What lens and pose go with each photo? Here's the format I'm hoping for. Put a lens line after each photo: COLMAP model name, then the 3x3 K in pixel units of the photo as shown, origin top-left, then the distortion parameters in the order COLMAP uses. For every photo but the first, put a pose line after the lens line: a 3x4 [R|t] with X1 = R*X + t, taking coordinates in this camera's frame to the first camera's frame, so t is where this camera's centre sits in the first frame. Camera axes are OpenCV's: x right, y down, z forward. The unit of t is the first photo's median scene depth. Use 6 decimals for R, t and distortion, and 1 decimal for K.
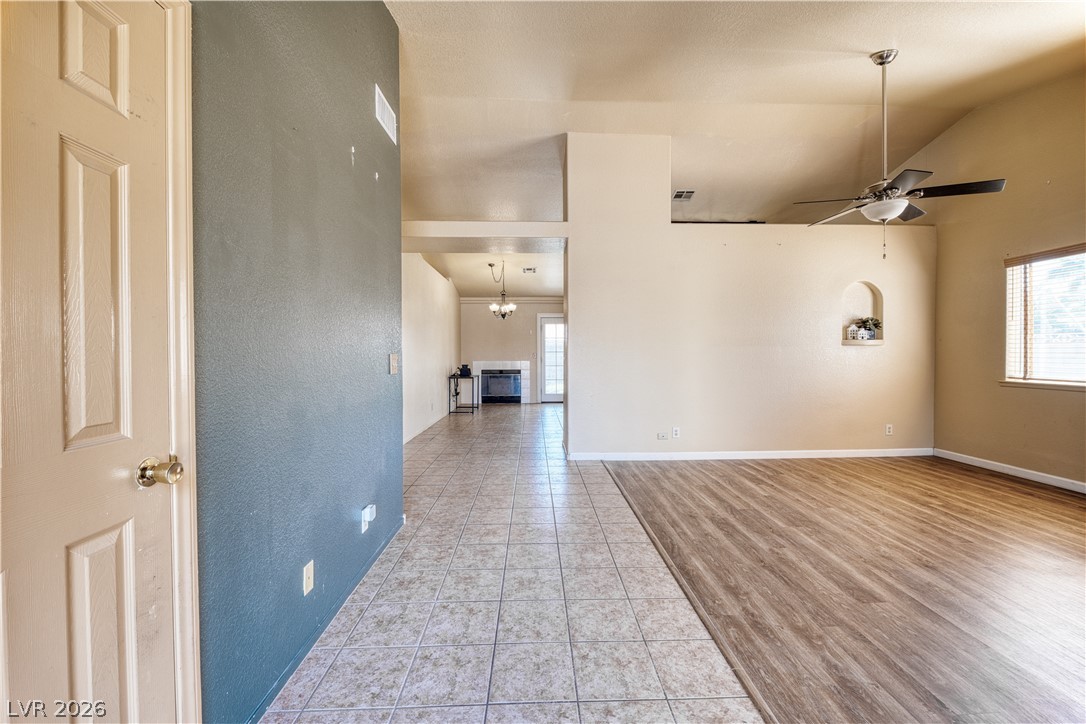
lens RADIAL K [[438.1, 0, 550.3], [0, 438.1, 358.6], [0, 0, 1]] dist [-0.001381, -0.005912]
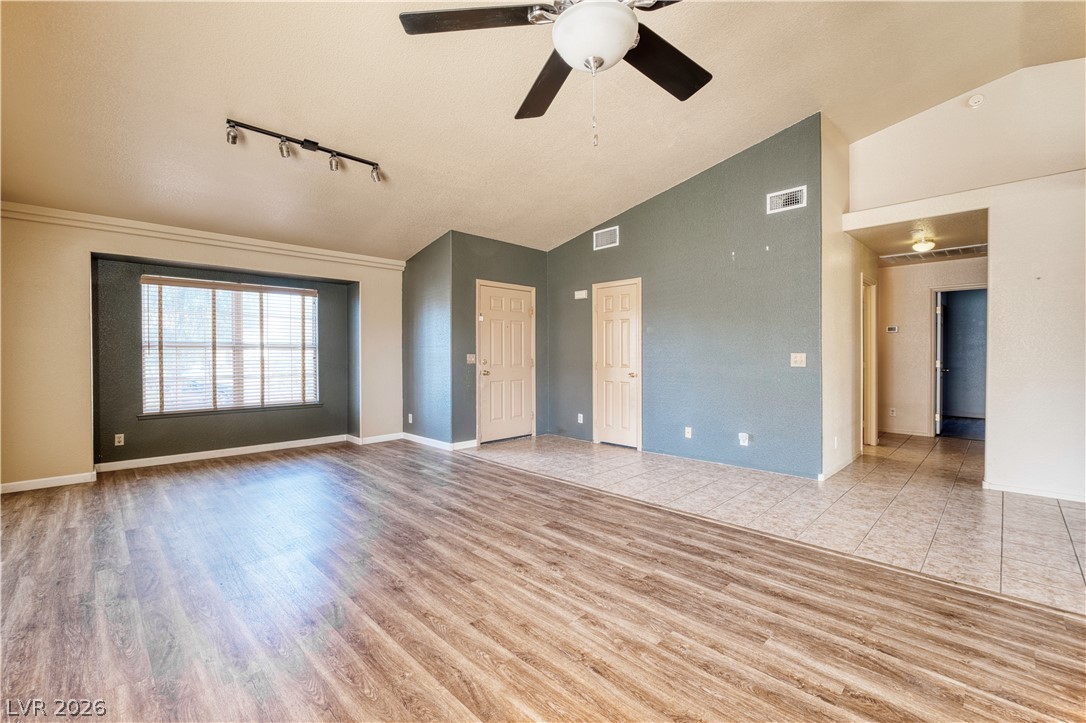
lens RADIAL K [[462.5, 0, 518.5], [0, 462.5, 356.4], [0, 0, 1]] dist [-0.000742, -0.000331]
pose [[-0.759620, 0.011167, -0.650272, 1.267256], [-0.005152, 0.999718, 0.023186, -0.028636], [0.650347, 0.020963, -0.759348, 1.462237]]
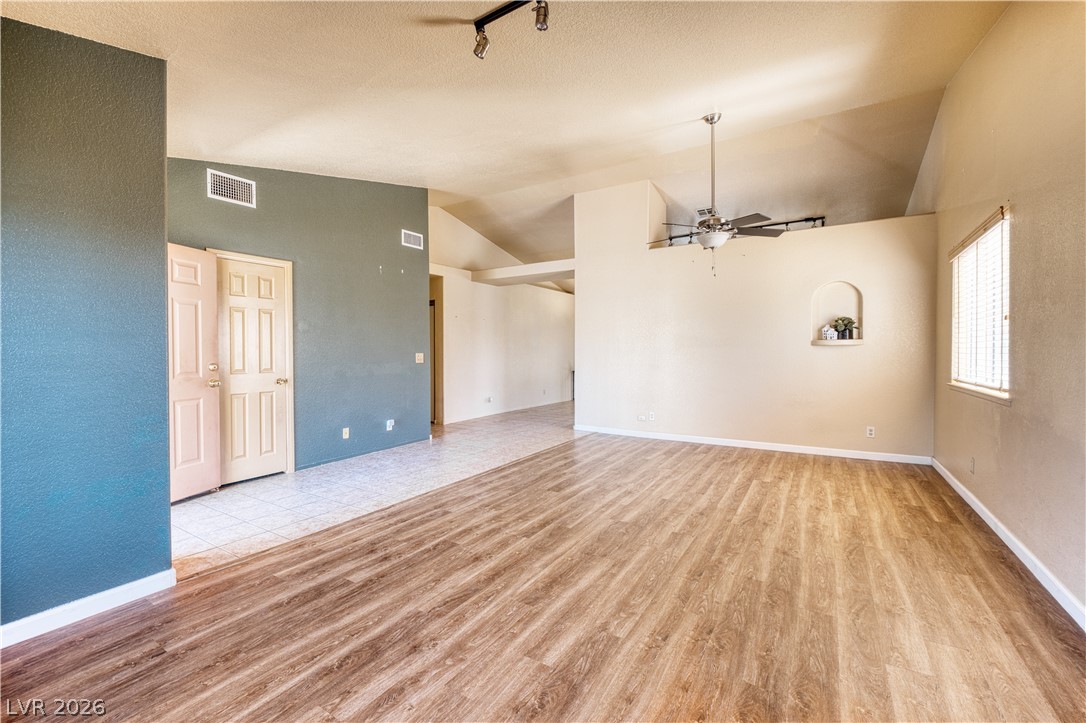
lens RADIAL K [[453.8, 0, 543.0], [0, 453.8, 361.5], [0, 0, 1]] dist [-0.002151, -0.000646]
pose [[0.828352, 0.011839, -0.560083, 1.215680], [-0.007668, 0.999923, 0.009796, 0.002566], [0.560156, -0.003820, 0.828378, -0.400429]]
